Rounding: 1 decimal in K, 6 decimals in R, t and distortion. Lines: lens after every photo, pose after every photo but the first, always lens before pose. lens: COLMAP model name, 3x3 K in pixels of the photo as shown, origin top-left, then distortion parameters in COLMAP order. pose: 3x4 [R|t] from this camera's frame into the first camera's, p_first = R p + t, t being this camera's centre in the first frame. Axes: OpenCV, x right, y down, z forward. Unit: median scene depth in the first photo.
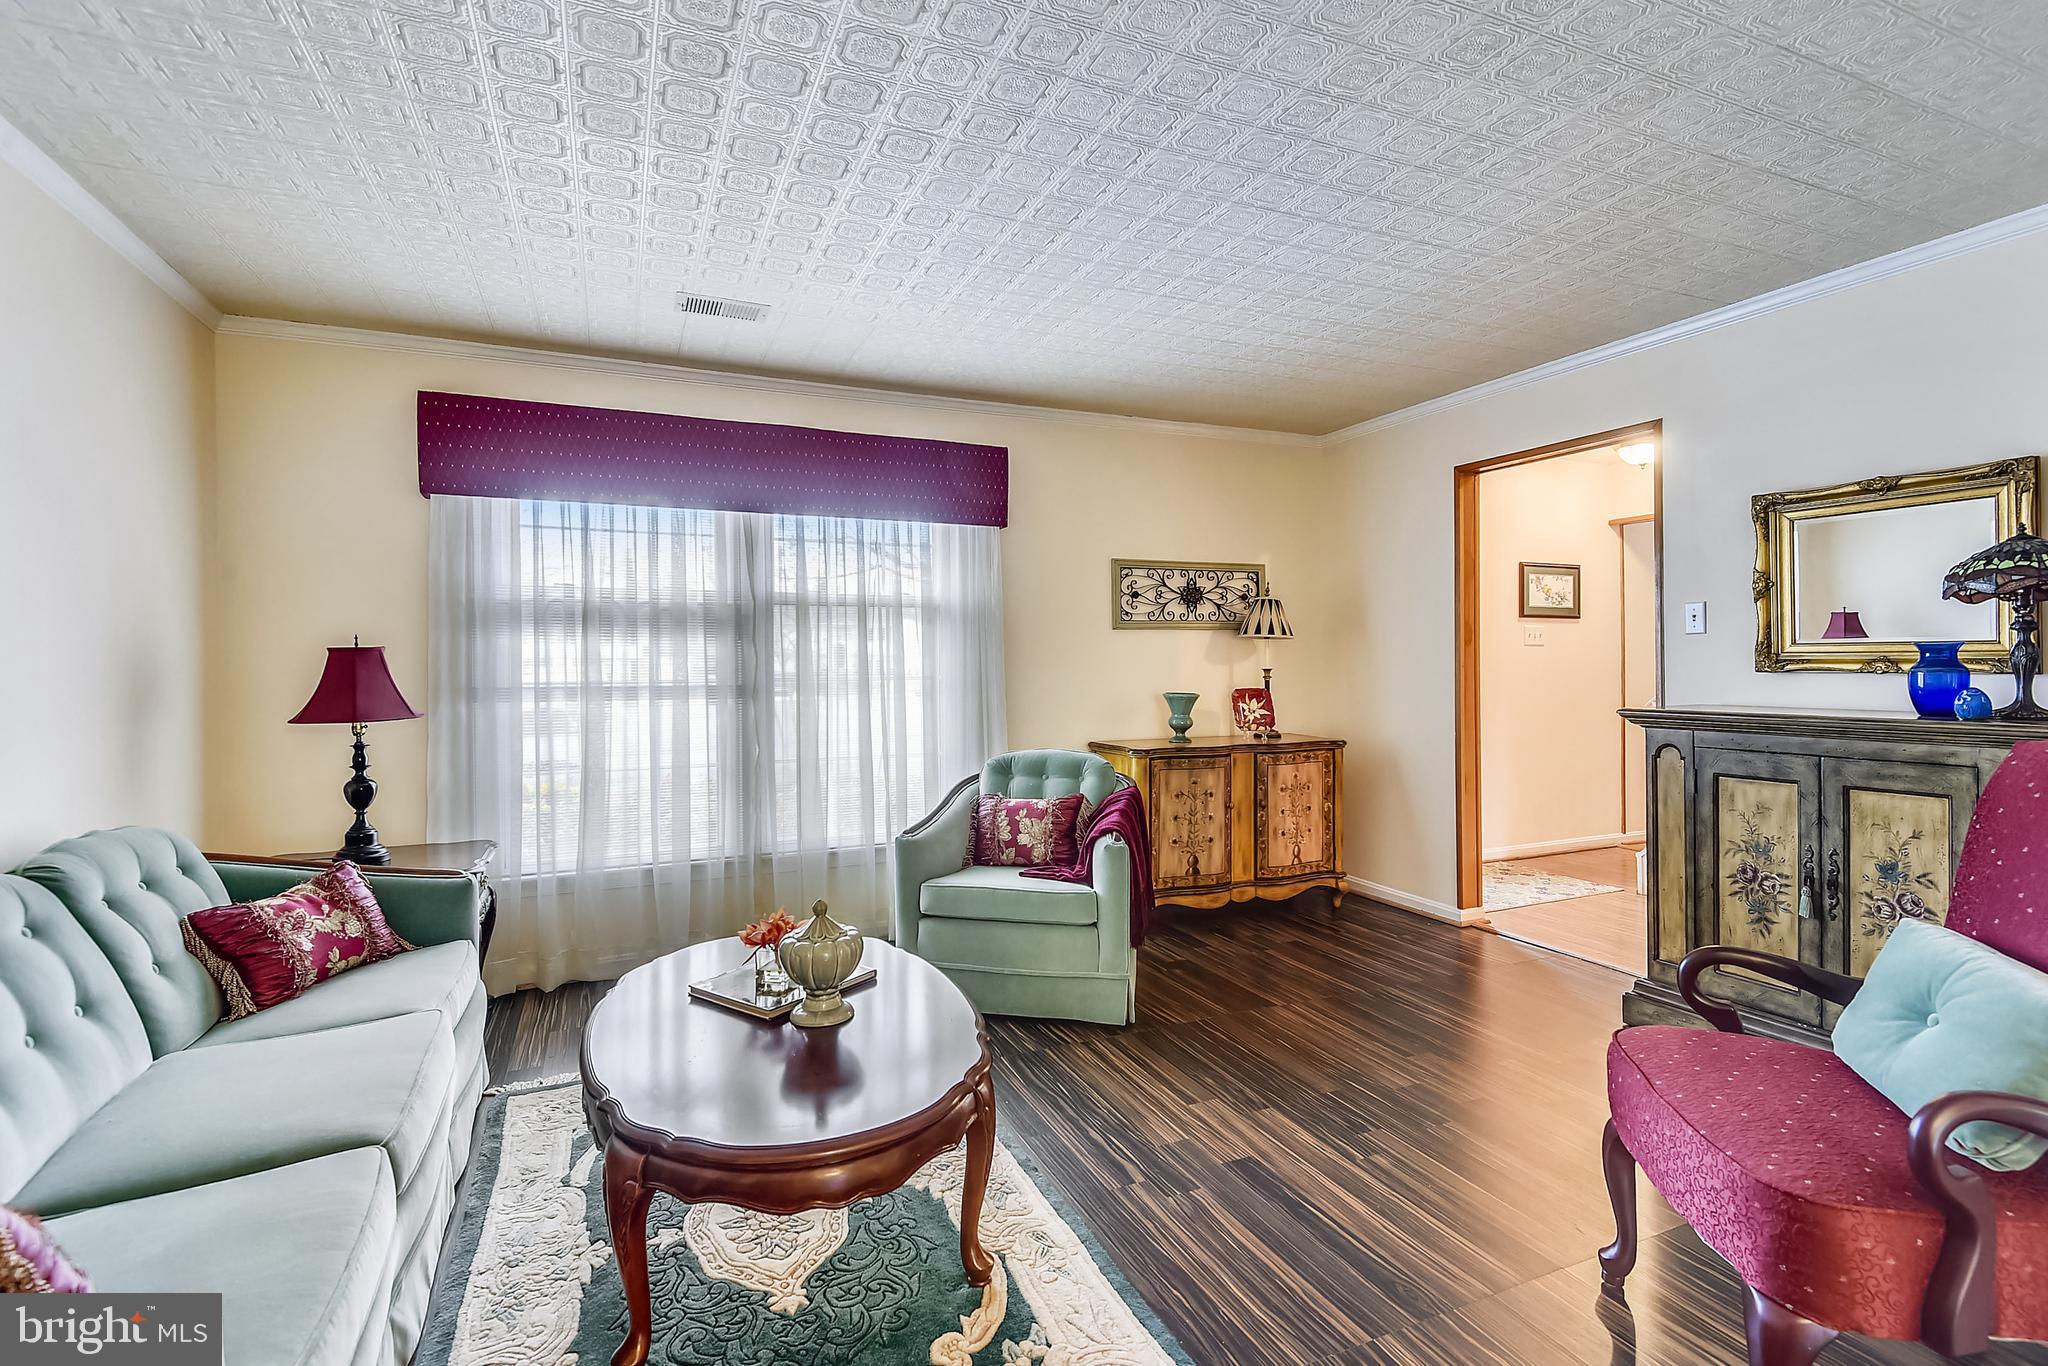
lens RADIAL K [[948.6, 0, 1019.8], [0, 948.6, 669.0], [0, 0, 1]] dist [0.004361, -0.000993]
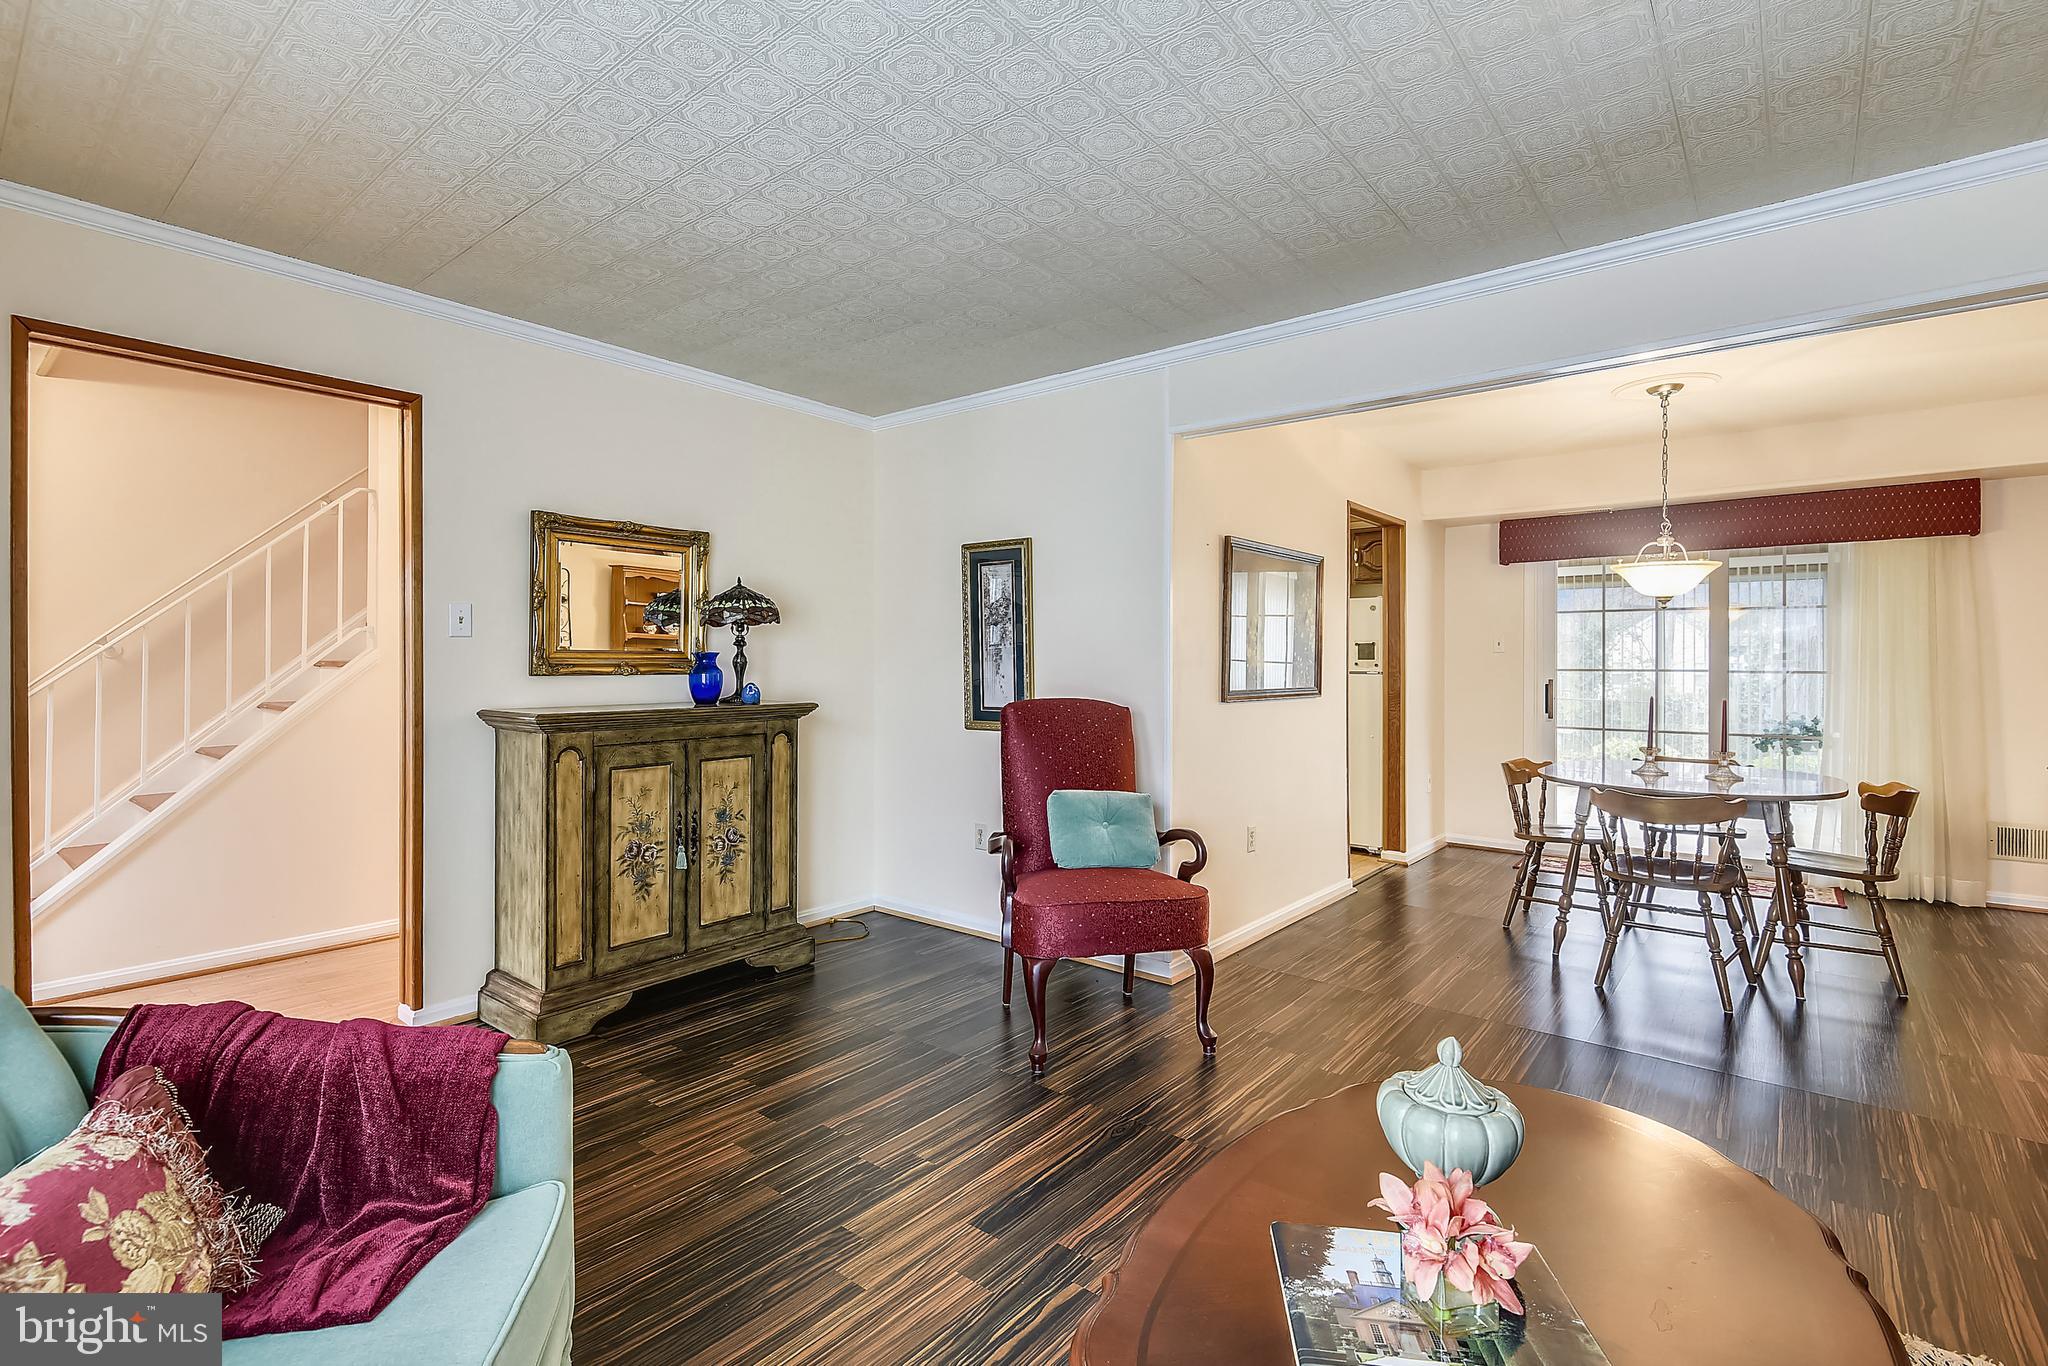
lens RADIAL K [[948.6, 0, 1013.9], [0, 948.6, 665.3], [0, 0, 1]] dist [0.004361, -0.000993]
pose [[-0.466788, 0.003659, 0.884362, -0.482975], [0.008160, 0.999967, 0.000170, -0.004768], [-0.884332, 0.007296, -0.466802, 1.183799]]
